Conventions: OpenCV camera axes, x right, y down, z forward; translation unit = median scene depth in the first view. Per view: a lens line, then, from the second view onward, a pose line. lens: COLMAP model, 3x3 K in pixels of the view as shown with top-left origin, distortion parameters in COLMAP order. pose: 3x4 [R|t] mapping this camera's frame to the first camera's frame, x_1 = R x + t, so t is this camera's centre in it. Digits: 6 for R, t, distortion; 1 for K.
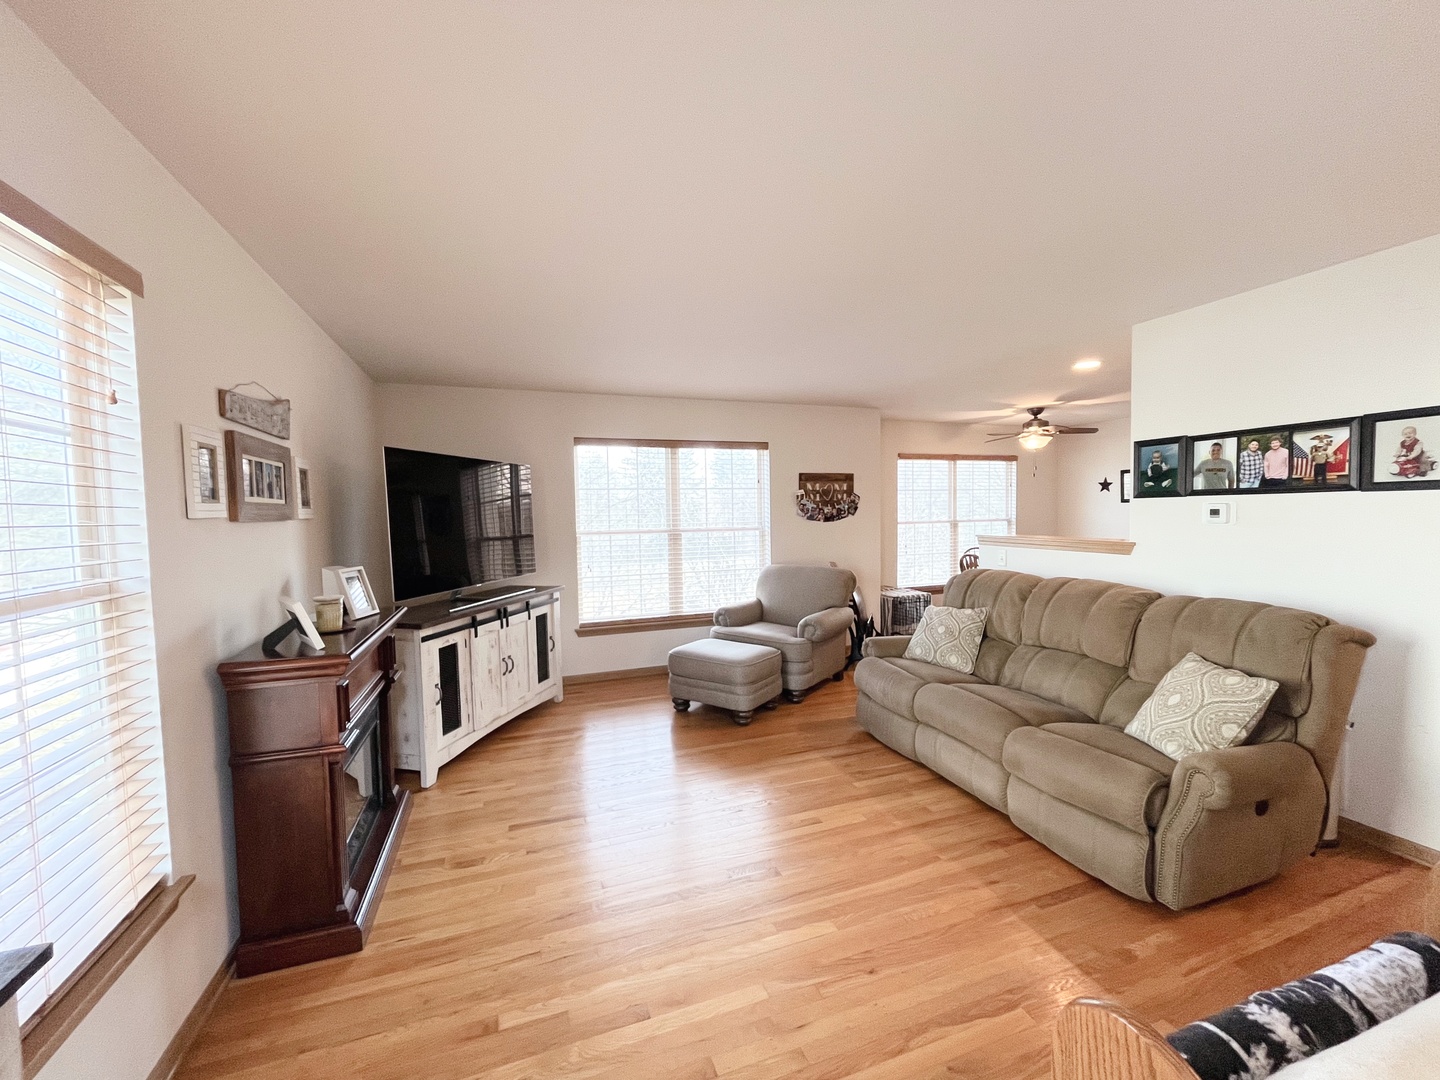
lens RADIAL K [[581.7, 0, 722.5], [0, 581.7, 543.1], [0, 0, 1]] dist [-0.000888, -0.000194]
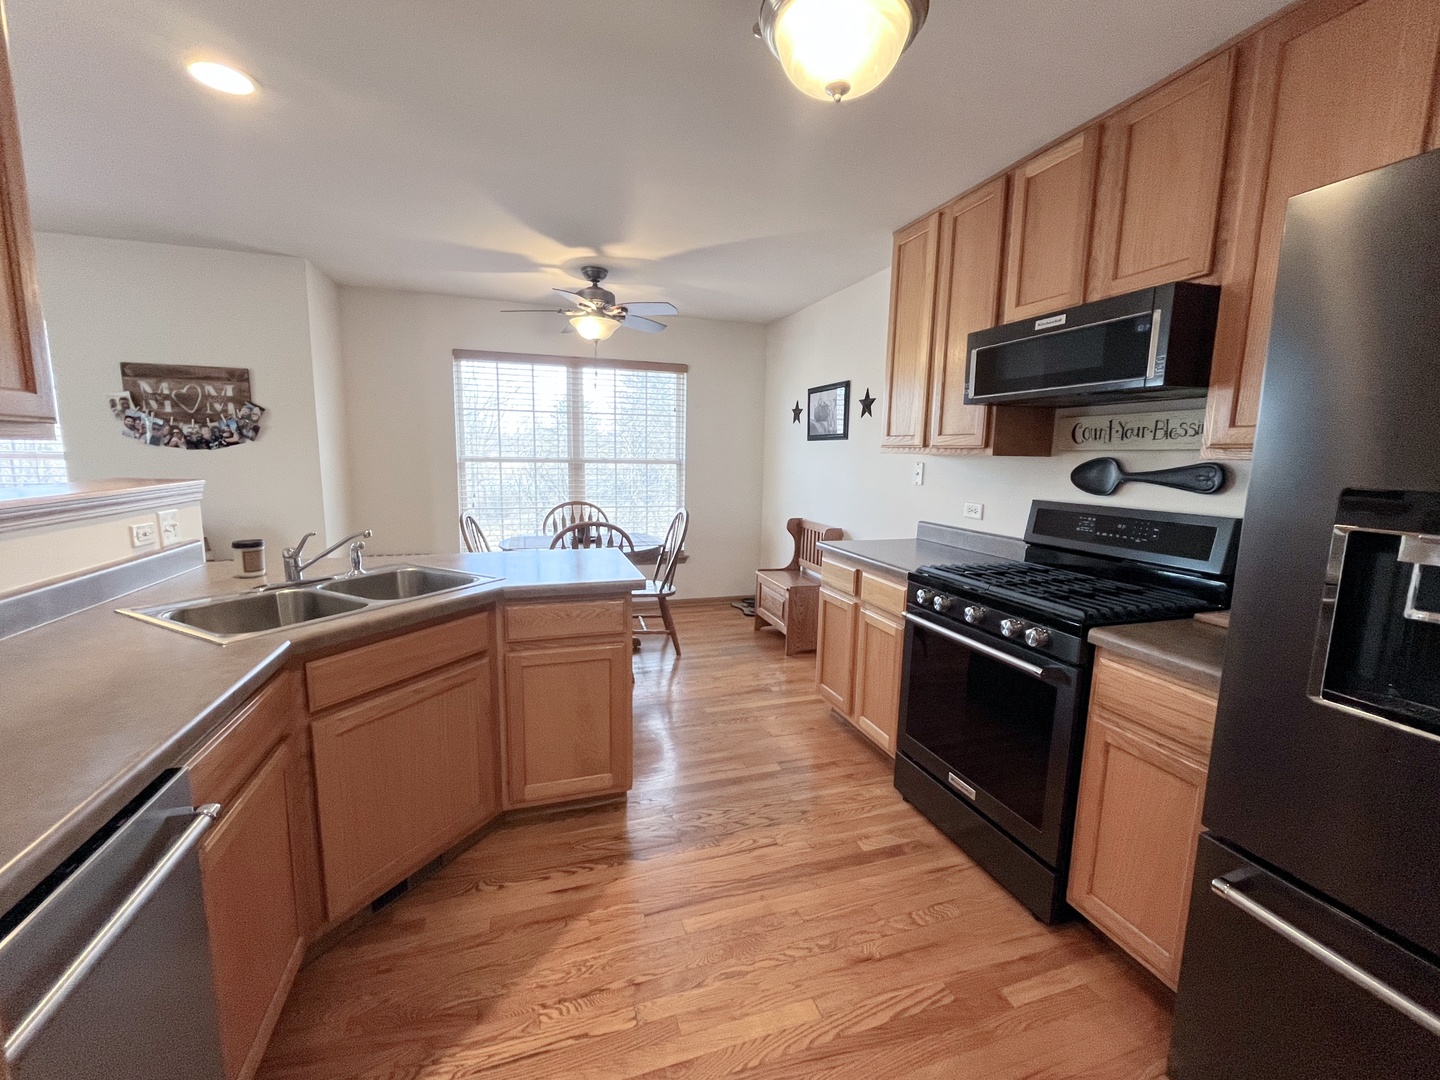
lens RADIAL K [[581.7, 0, 711.5], [0, 581.7, 532.7], [0, 0, 1]] dist [-0.000888, -0.000194]
pose [[0.998380, 0.046629, -0.032612, 0.721169], [-0.043238, 0.994254, 0.097926, -0.033290], [0.036991, -0.096357, 0.994659, 0.423533]]
